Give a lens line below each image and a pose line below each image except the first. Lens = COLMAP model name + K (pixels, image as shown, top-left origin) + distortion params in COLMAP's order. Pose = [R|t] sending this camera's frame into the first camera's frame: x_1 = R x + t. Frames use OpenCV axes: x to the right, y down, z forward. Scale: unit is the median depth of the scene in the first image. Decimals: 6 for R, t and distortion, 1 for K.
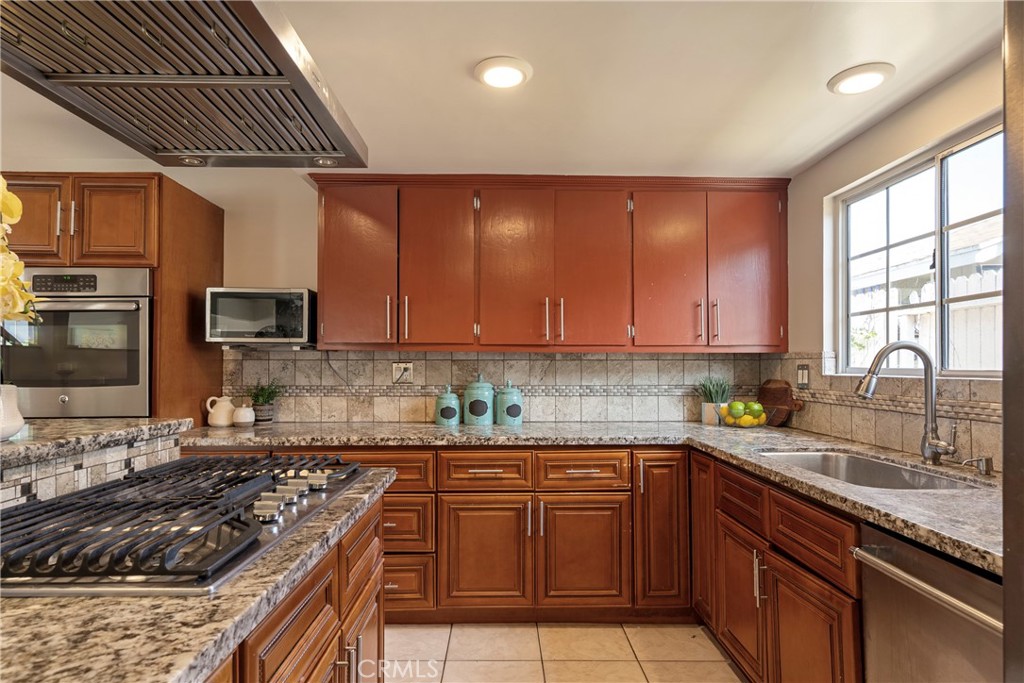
lens RADIAL K [[554.0, 0, 508.4], [0, 554.0, 357.6], [0, 0, 1]] dist [0.002872, 0.001299]
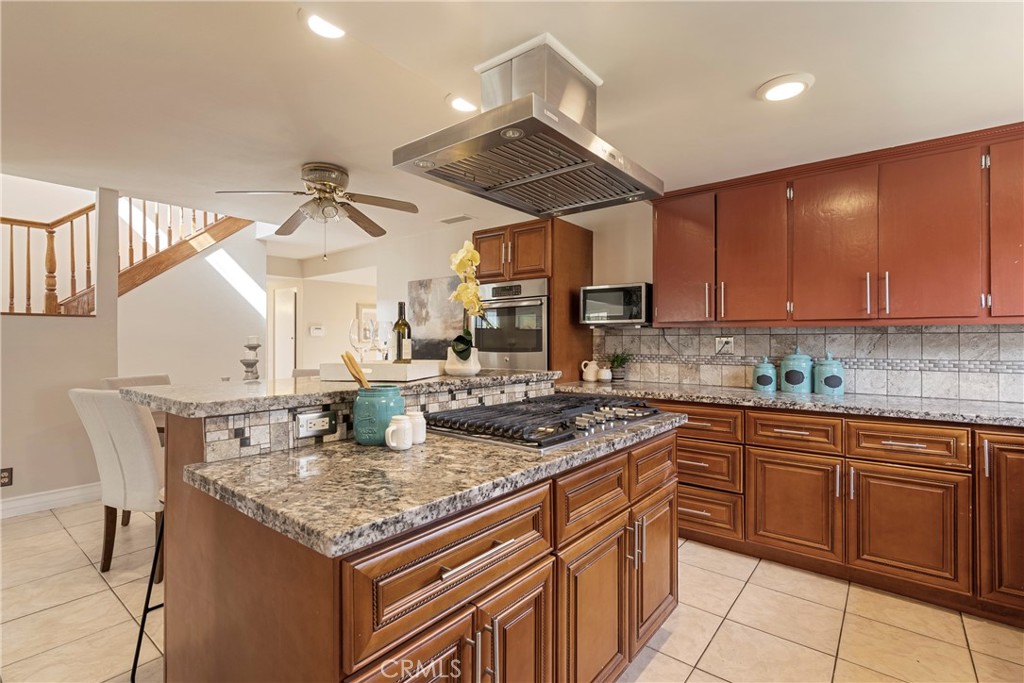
lens RADIAL K [[469.9, 0, 510.3], [0, 469.9, 341.3], [0, 0, 1]] dist [-0.003703, 0.001003]
pose [[0.769114, 0.000173, -0.639111, 0.128061], [0.009493, 0.999887, 0.011694, 0.002818], [0.639041, -0.015061, 0.769025, -0.099491]]
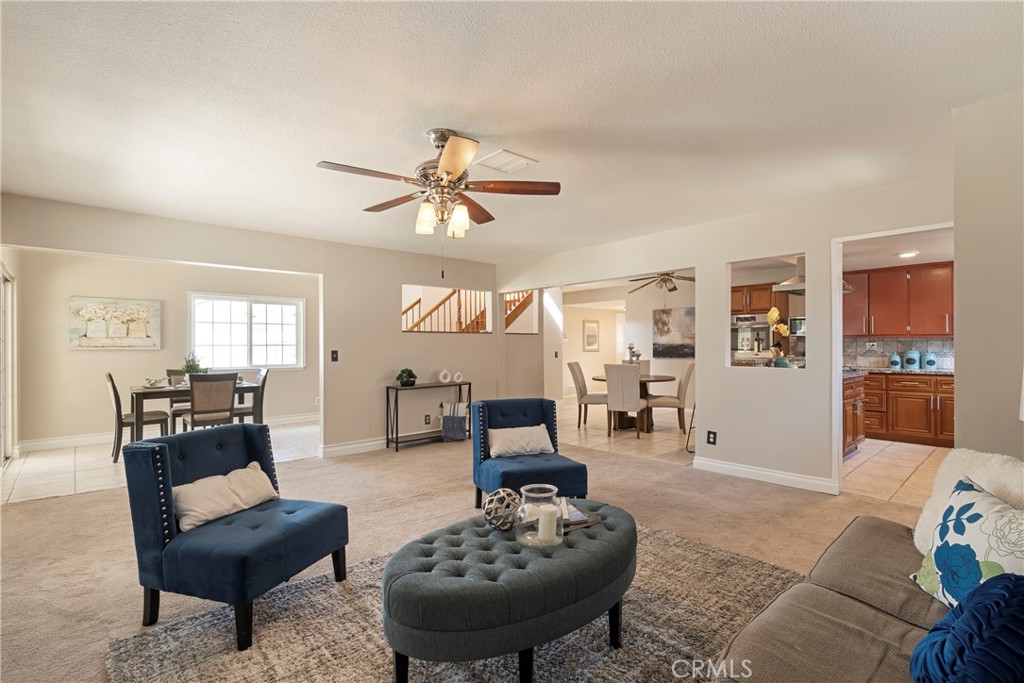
lens RADIAL K [[469.9, 0, 511.6], [0, 469.9, 346.3], [0, 0, 1]] dist [-0.003703, 0.001003]
pose [[0.662439, -0.002191, -0.749112, 0.371090], [0.017617, 0.999765, 0.012654, -0.033201], [0.748908, -0.021580, 0.662322, -1.877056]]
